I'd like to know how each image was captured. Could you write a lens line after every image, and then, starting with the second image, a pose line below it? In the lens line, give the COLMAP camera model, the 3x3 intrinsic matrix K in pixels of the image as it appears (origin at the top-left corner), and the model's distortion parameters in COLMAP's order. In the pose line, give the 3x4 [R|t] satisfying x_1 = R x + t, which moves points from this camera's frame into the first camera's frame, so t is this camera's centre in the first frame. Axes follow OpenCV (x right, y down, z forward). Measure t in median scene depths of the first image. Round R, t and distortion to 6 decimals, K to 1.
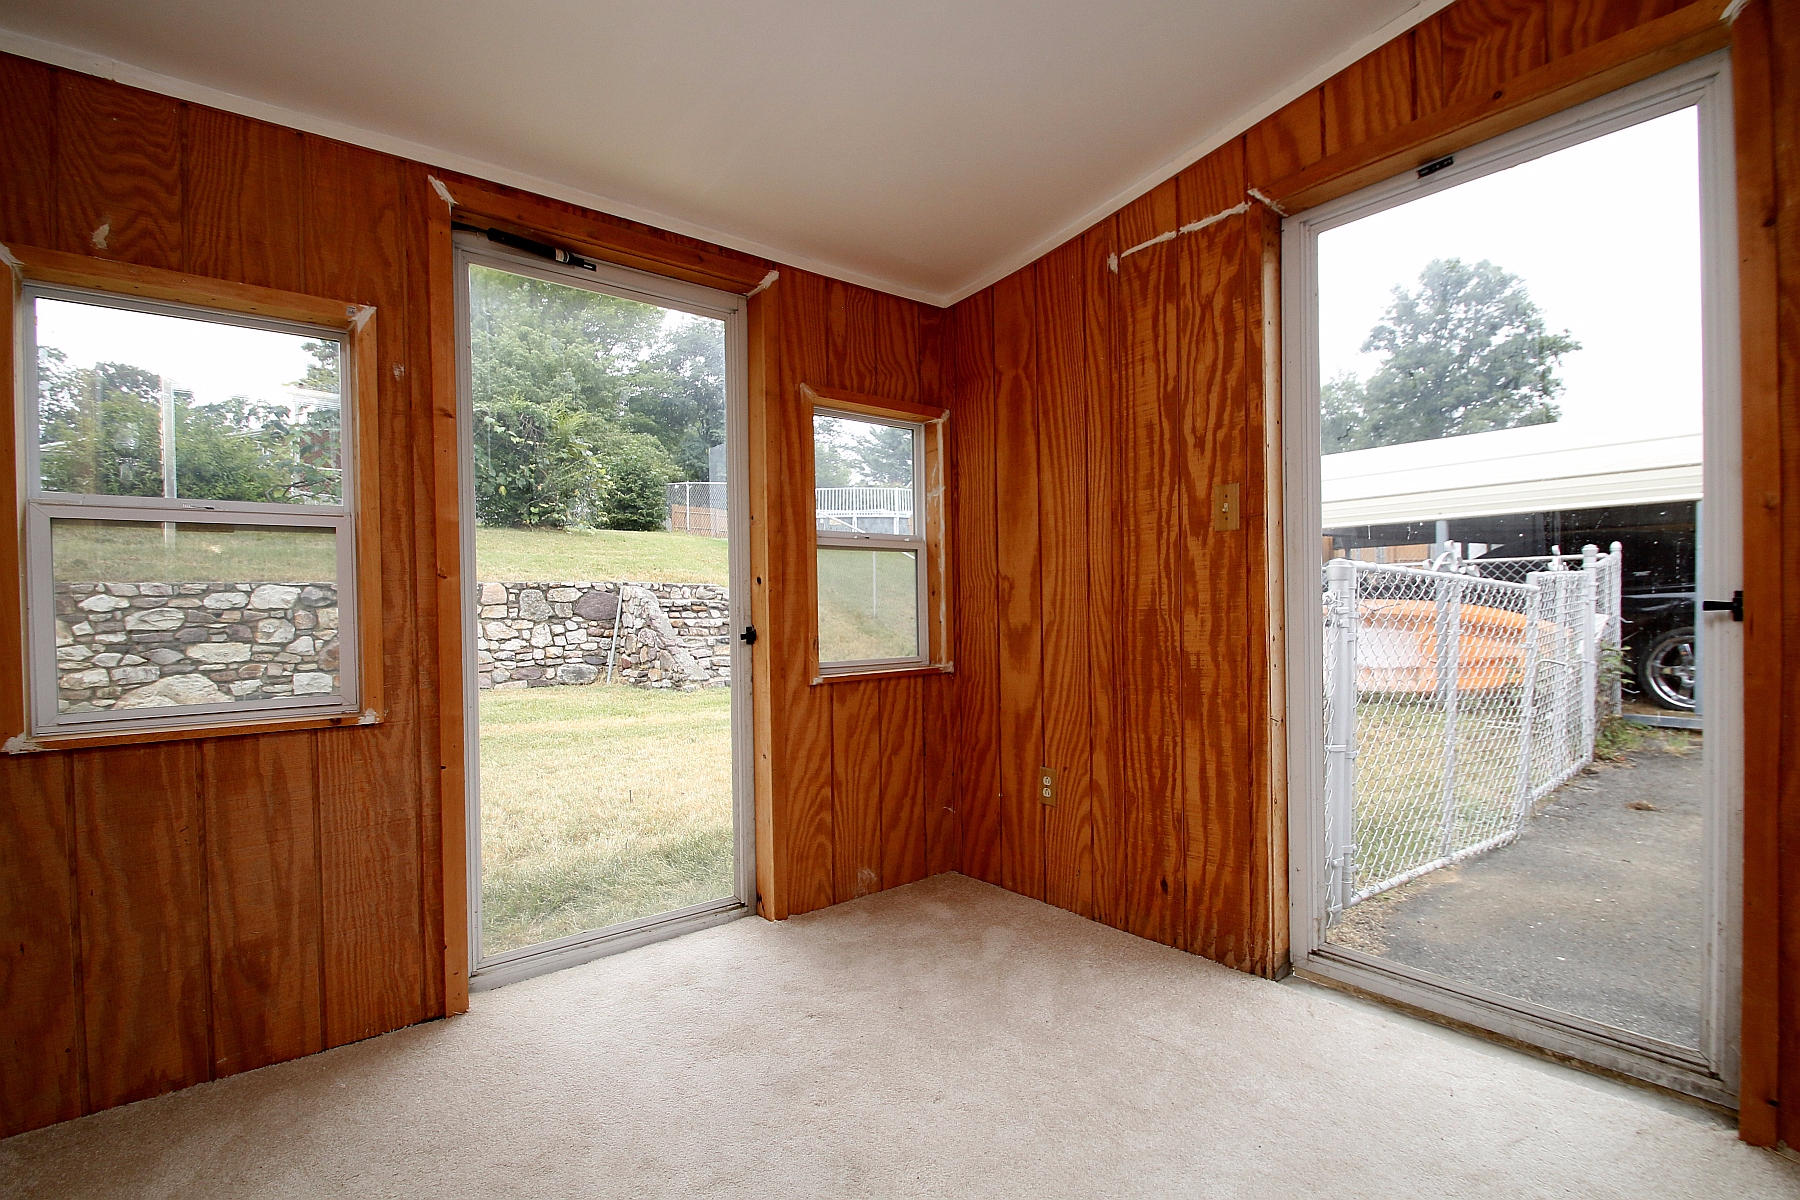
lens RADIAL K [[830.6, 0, 908.2], [0, 830.6, 615.6], [0, 0, 1]] dist [0.011212, -0.015201]
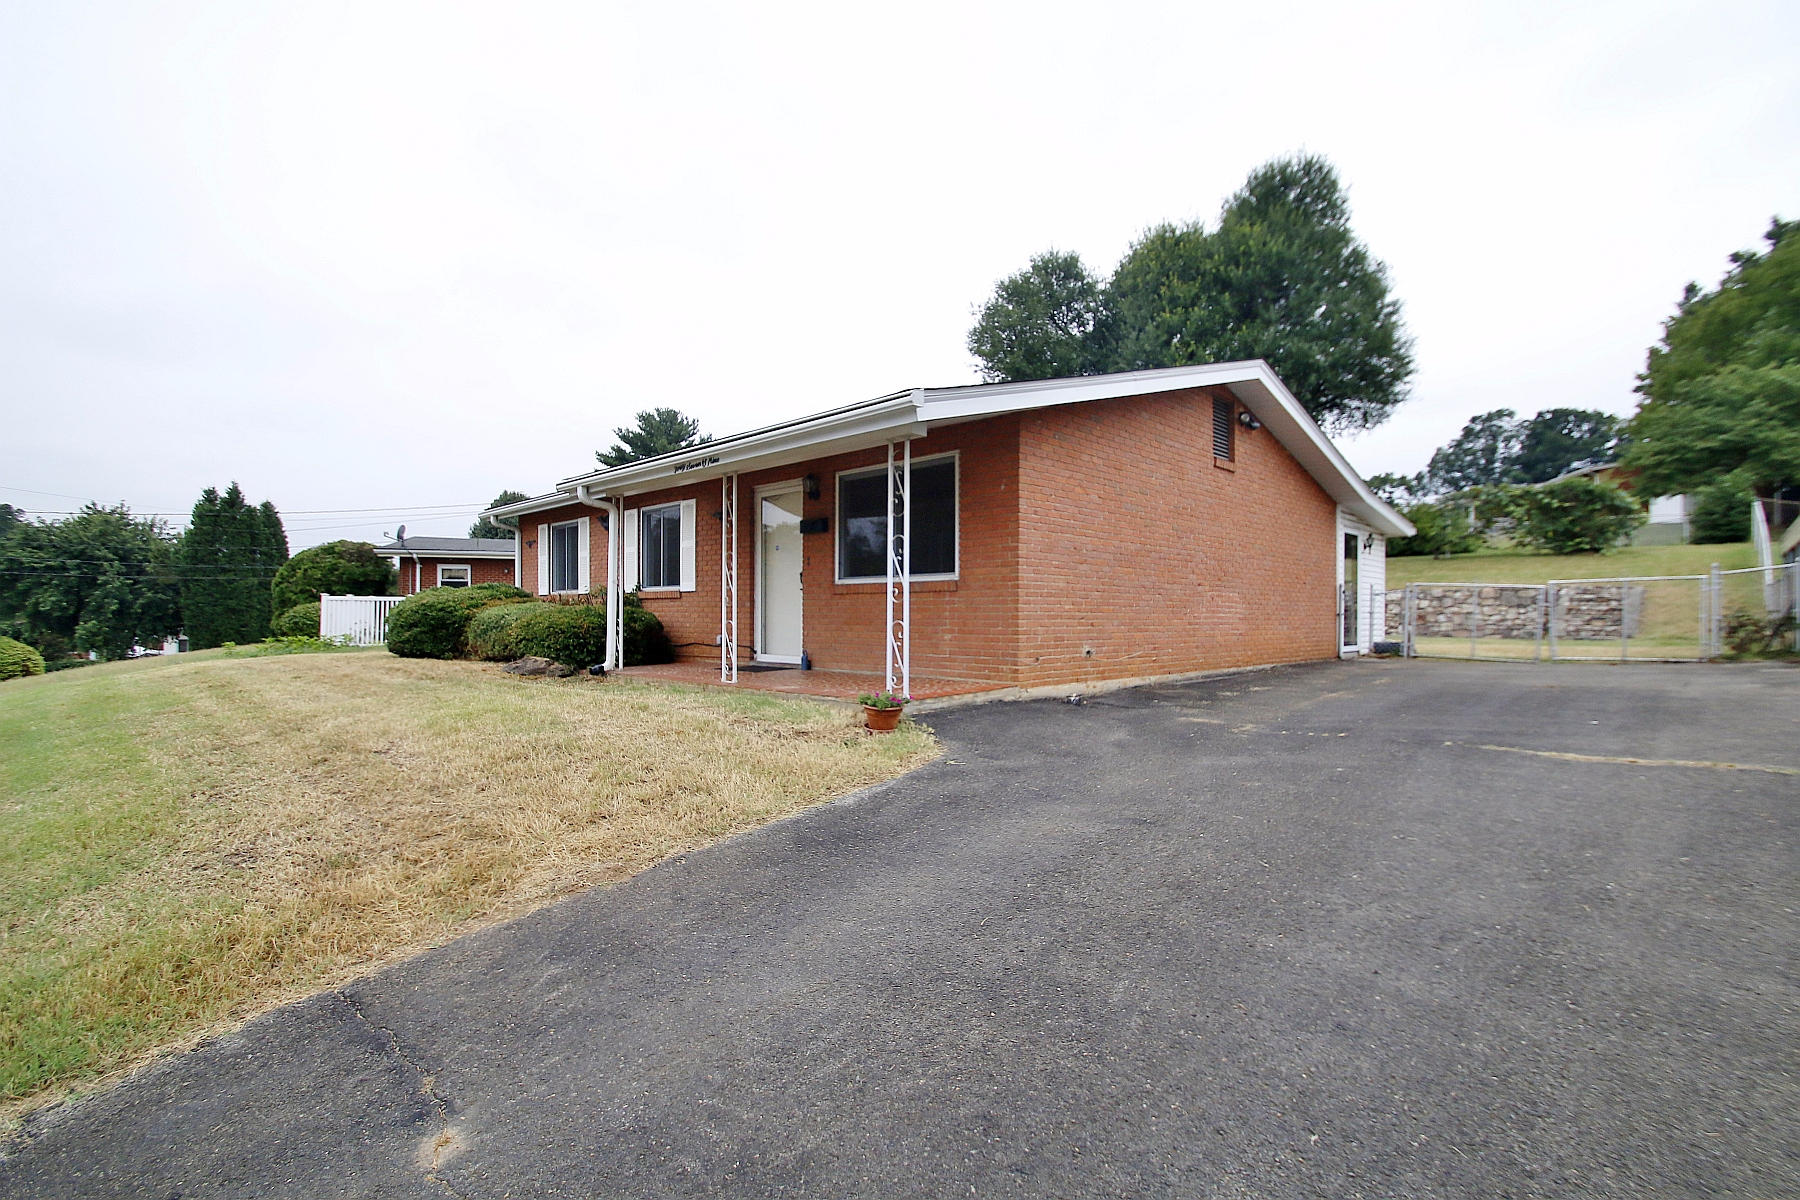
lens RADIAL K [[830.5, 0, 908.9], [0, 830.5, 613.8], [0, 0, 1]] dist [0.026455, -0.026328]
pose [[0.107506, 0.013652, -0.994111, 1.402185], [-0.017037, 0.999784, 0.011887, 0.024876], [0.994058, 0.015658, 0.107715, -0.663630]]
